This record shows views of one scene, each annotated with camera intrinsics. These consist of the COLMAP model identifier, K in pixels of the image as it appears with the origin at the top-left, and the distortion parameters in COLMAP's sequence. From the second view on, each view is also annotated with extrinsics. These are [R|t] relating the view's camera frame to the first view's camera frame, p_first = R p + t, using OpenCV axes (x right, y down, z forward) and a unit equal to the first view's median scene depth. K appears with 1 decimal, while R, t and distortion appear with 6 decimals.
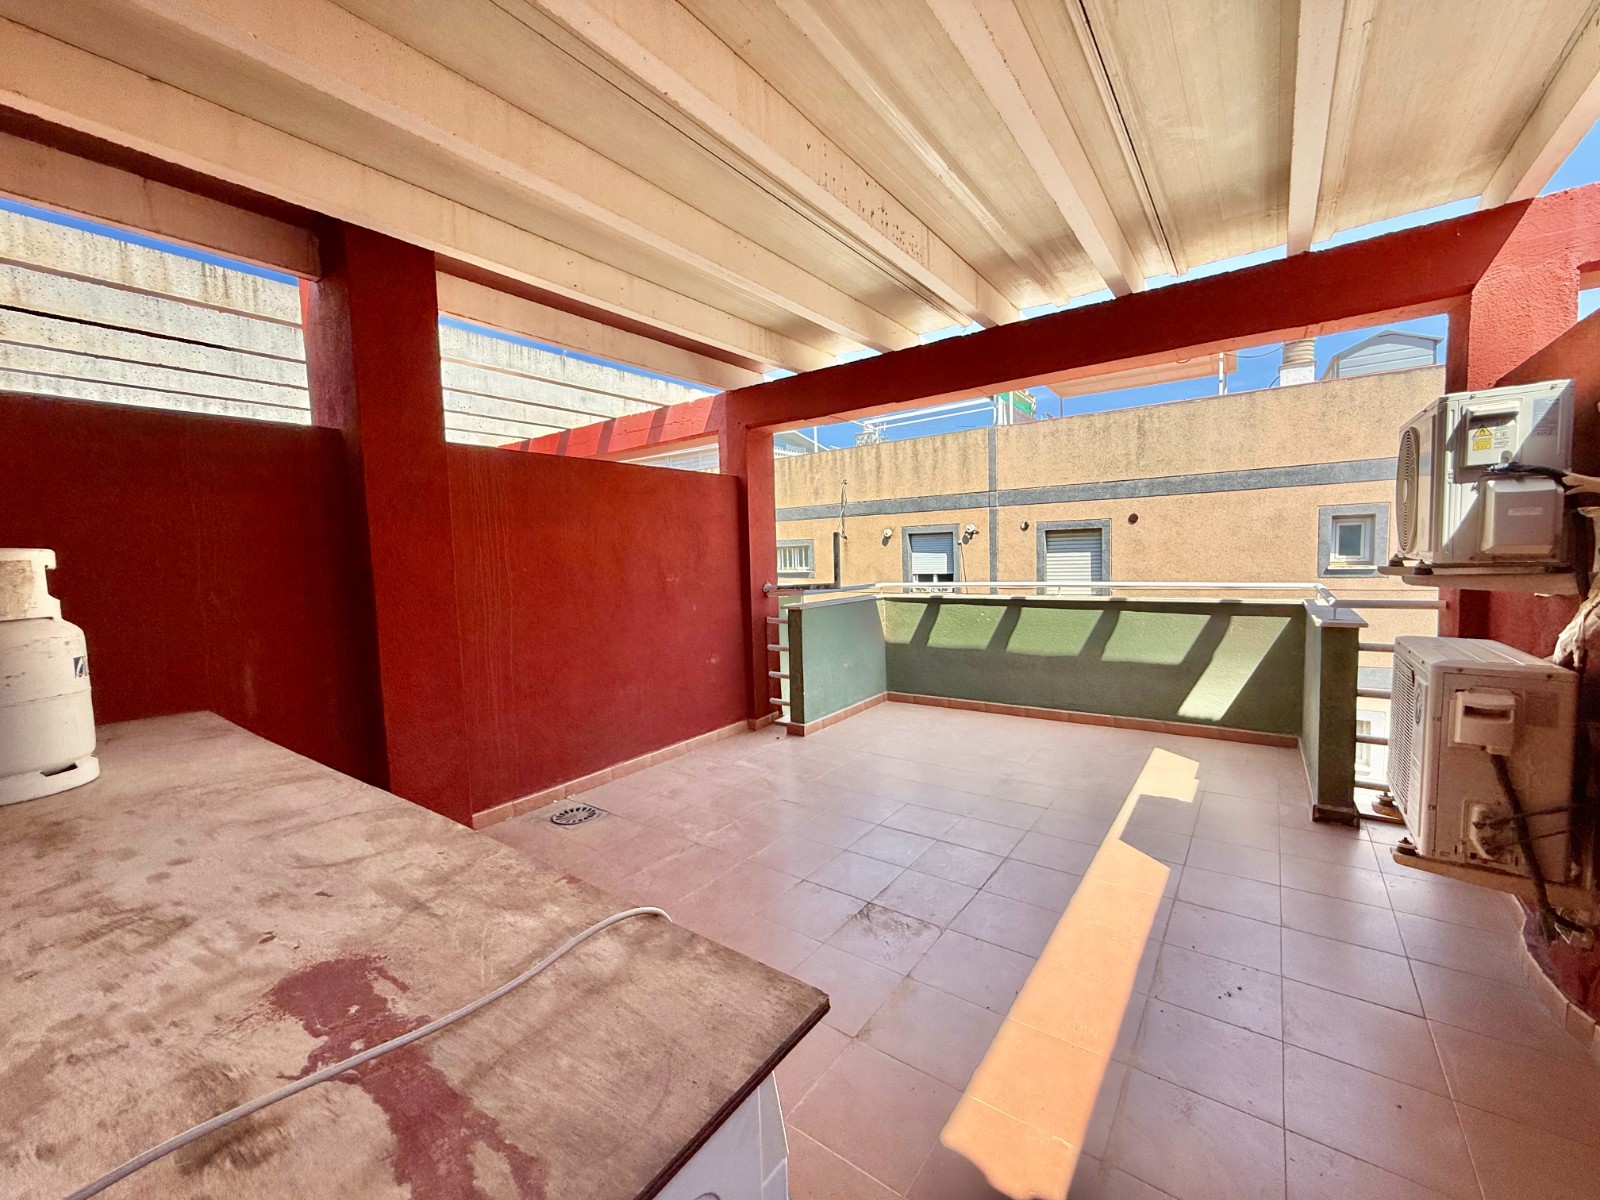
lens RADIAL K [[638.4, 0, 789.3], [0, 638.4, 597.2], [0, 0, 1]] dist [-0.002662, 0.000127]
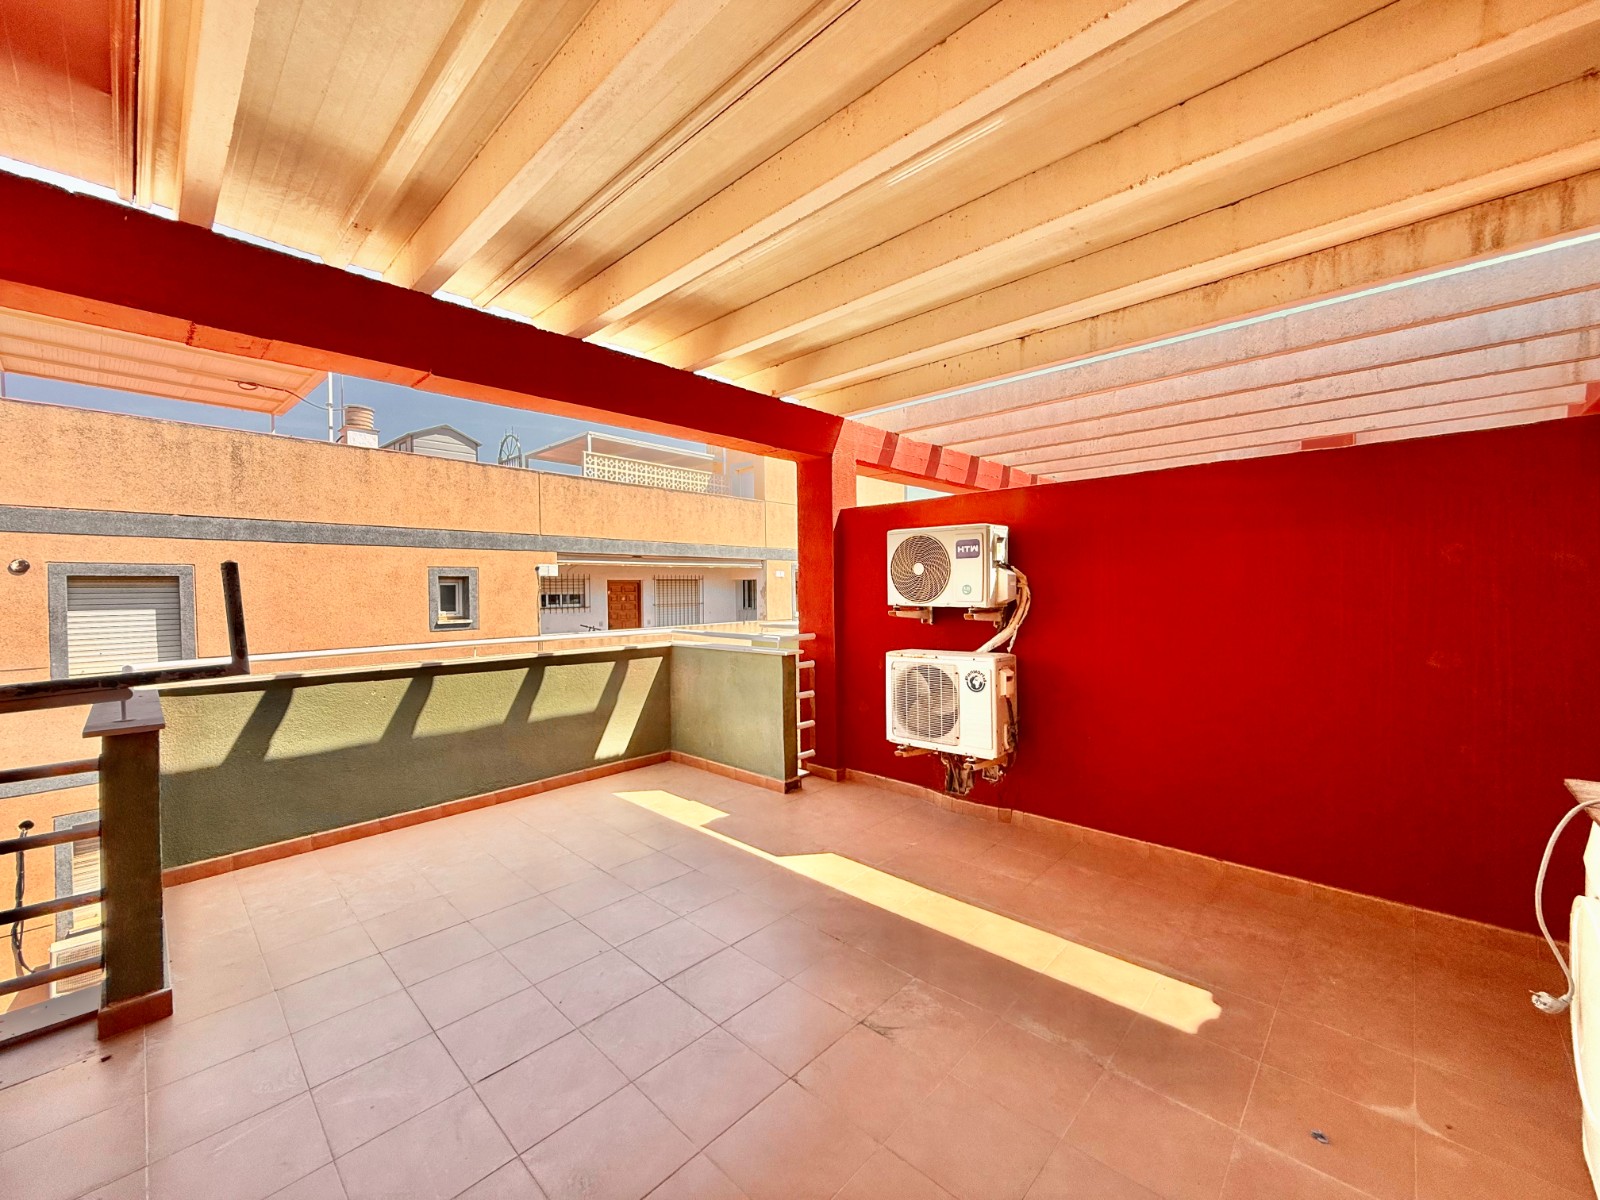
lens RADIAL K [[638.2, 0, 792.7], [0, 638.2, 598.2], [0, 0, 1]] dist [0.000085, 0.000793]
pose [[0.118925, 0.016811, 0.992761, -0.355540], [0.073946, 0.996930, -0.025740, -0.026414], [-0.990146, 0.076472, 0.117316, 0.473125]]
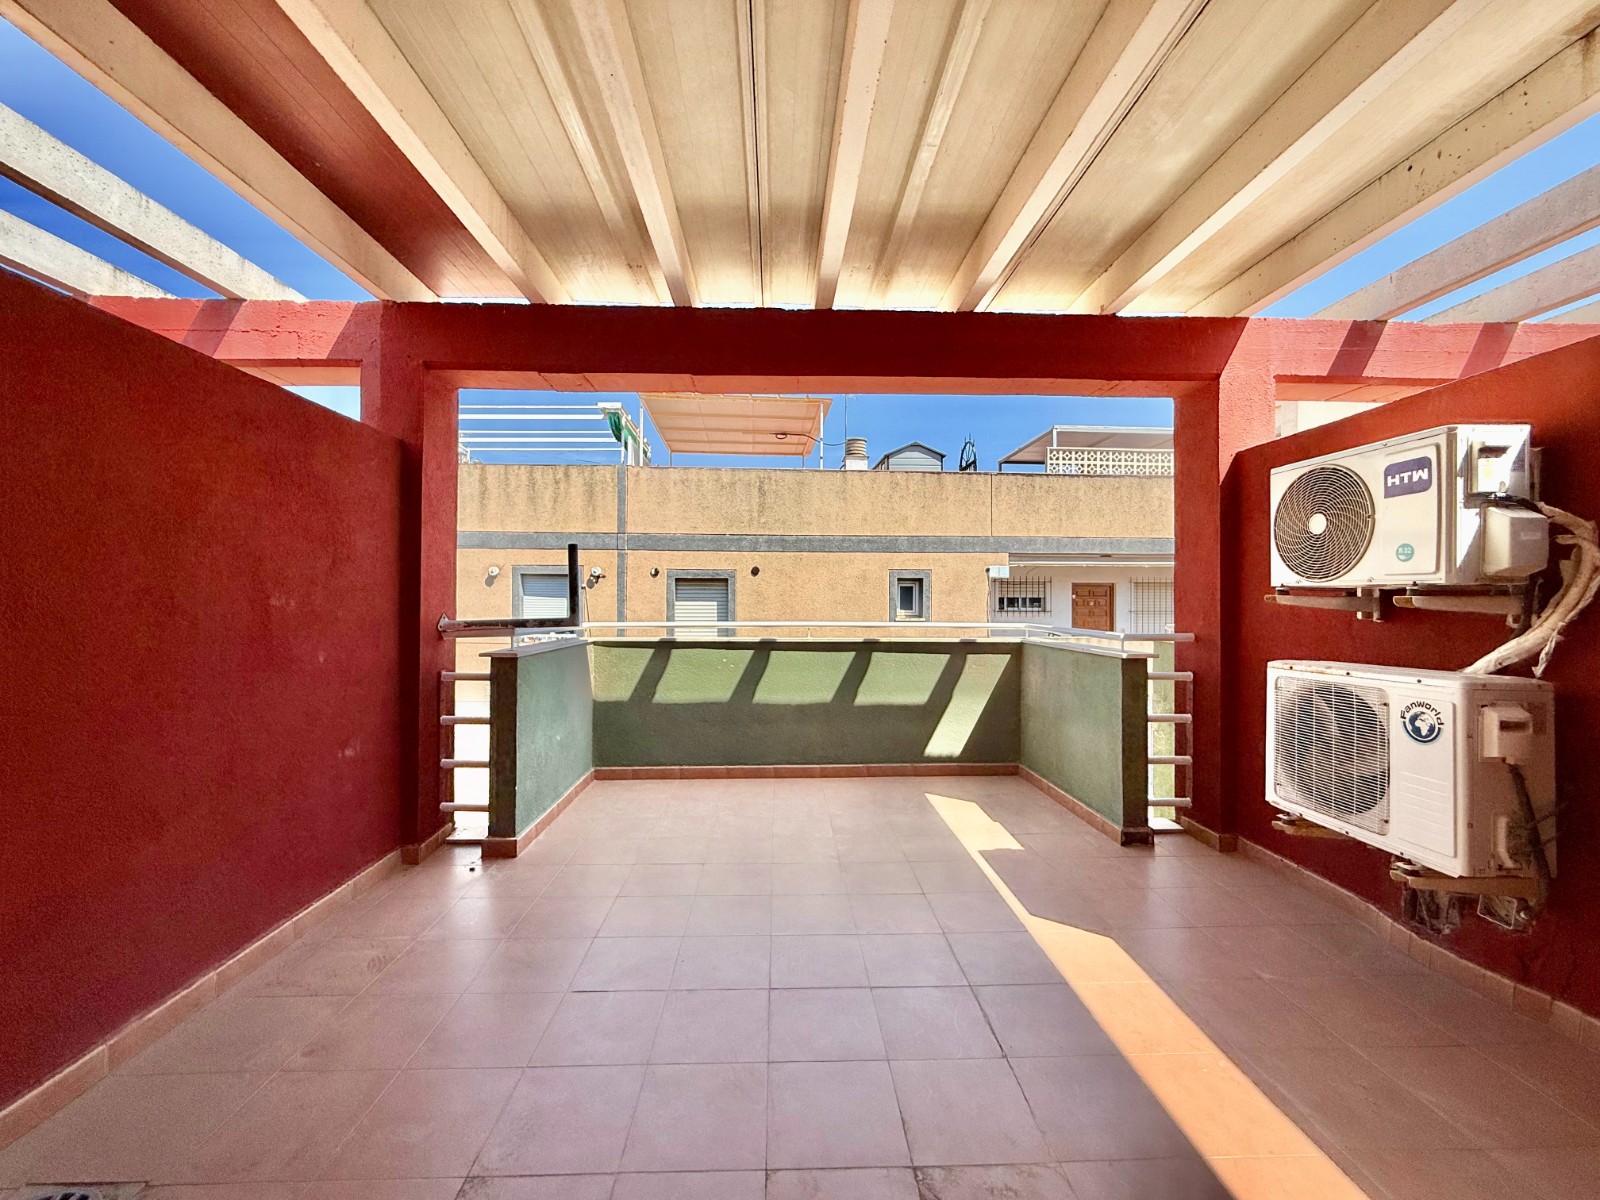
lens RADIAL K [[638.2, 0, 792.7], [0, 638.2, 598.2], [0, 0, 1]] dist [0.000085, 0.000793]
pose [[0.780215, 0.038699, 0.624313, -0.161792], [0.013189, 0.996845, -0.078274, 0.012926], [-0.625373, 0.069305, 0.777243, 0.298597]]
